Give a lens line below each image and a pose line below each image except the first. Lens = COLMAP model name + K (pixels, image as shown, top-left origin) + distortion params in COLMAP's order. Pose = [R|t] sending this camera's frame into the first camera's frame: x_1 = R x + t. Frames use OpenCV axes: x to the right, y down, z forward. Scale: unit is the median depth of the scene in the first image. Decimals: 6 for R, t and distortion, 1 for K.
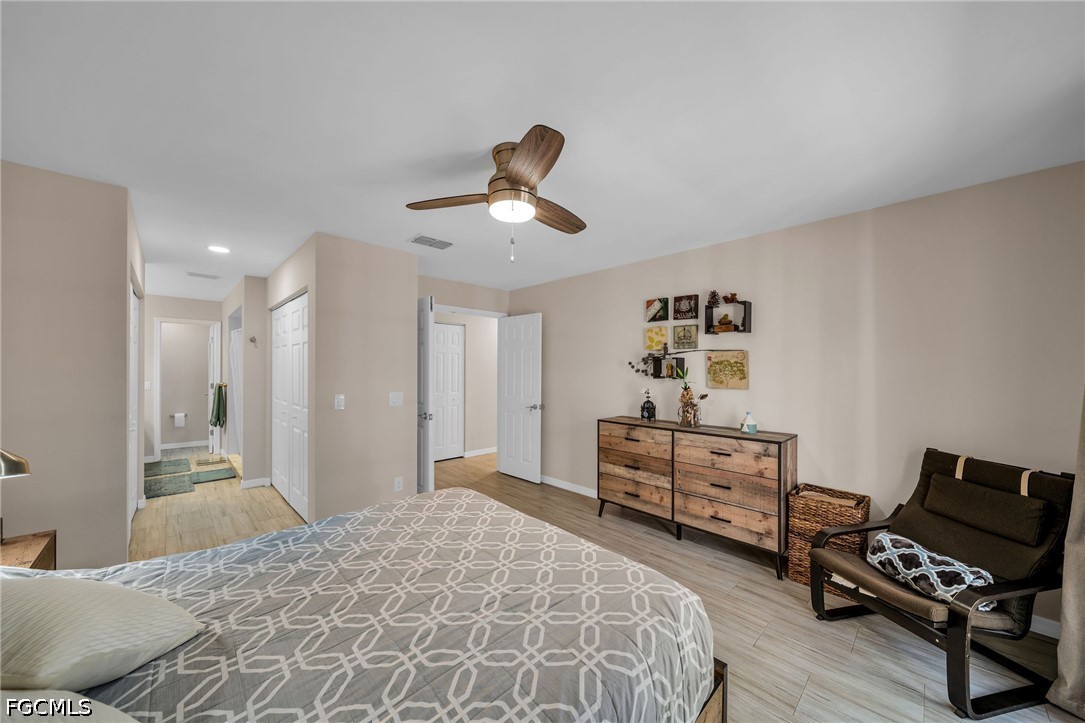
lens RADIAL K [[383.1, 0, 542.0], [0, 383.1, 369.5], [0, 0, 1]] dist [-0.001244, -0.000517]
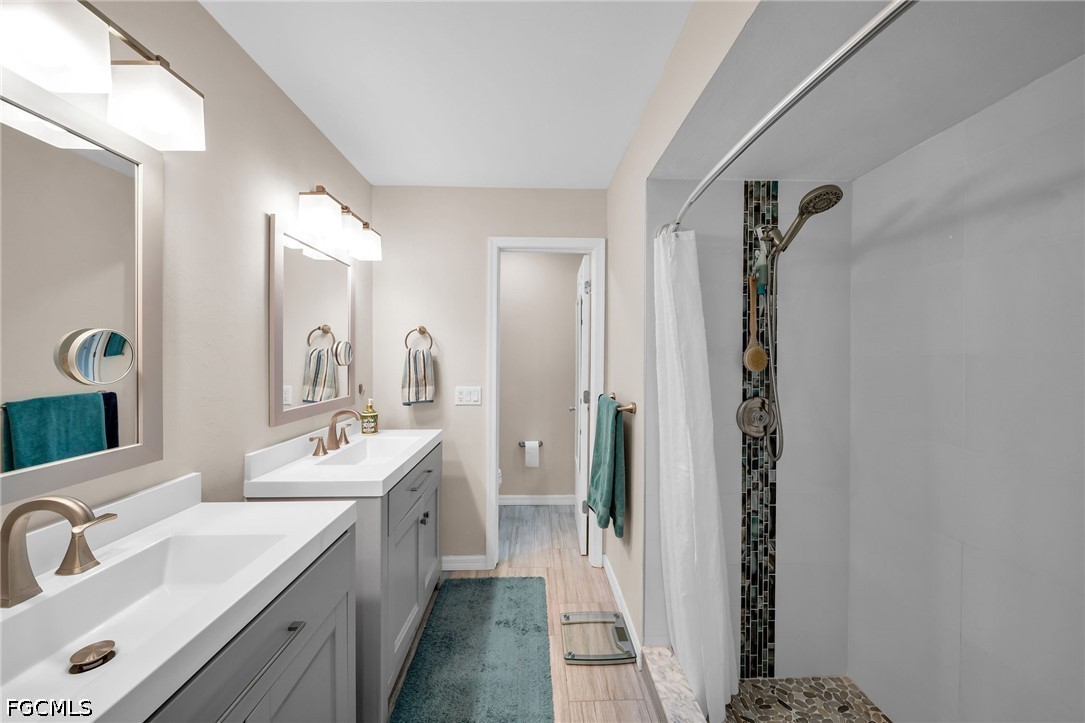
lens RADIAL K [[383.1, 0, 543.3], [0, 383.1, 358.6], [0, 0, 1]] dist [-0.001244, -0.000517]
pose [[0.733910, 0.002826, -0.679241, -0.606484], [0.001549, 0.999982, 0.005834, -0.001113], [0.679245, -0.005334, 0.733892, 0.655002]]
